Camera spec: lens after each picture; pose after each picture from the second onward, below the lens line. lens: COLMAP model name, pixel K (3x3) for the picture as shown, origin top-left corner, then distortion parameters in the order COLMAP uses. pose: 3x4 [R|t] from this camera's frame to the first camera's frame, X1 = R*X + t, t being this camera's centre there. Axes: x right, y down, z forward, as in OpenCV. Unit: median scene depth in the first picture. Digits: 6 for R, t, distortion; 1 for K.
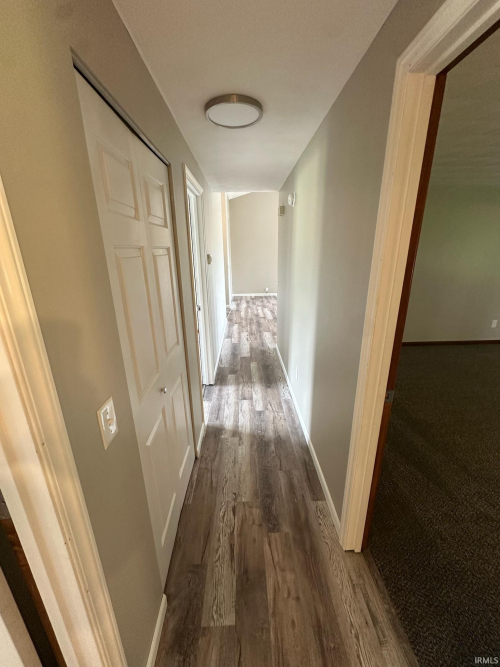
lens RADIAL K [[264.5, 0, 248.4], [0, 264.5, 330.3], [0, 0, 1]] dist [-0.001381, 0.000770]
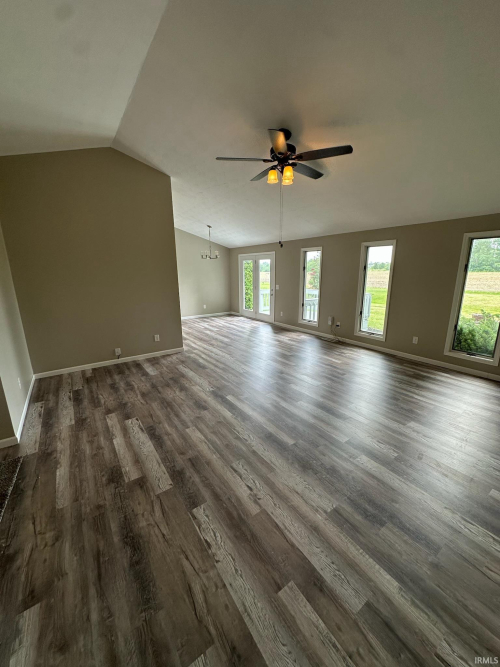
lens RADIAL K [[264.5, 0, 249.8], [0, 264.5, 330.3], [0, 0, 1]] dist [-0.001381, 0.000770]
pose [[0.833461, -0.110202, 0.541478, 0.012354], [0.154138, 0.987382, -0.036302, -0.179097], [-0.530645, 0.113718, 0.839931, 0.552397]]
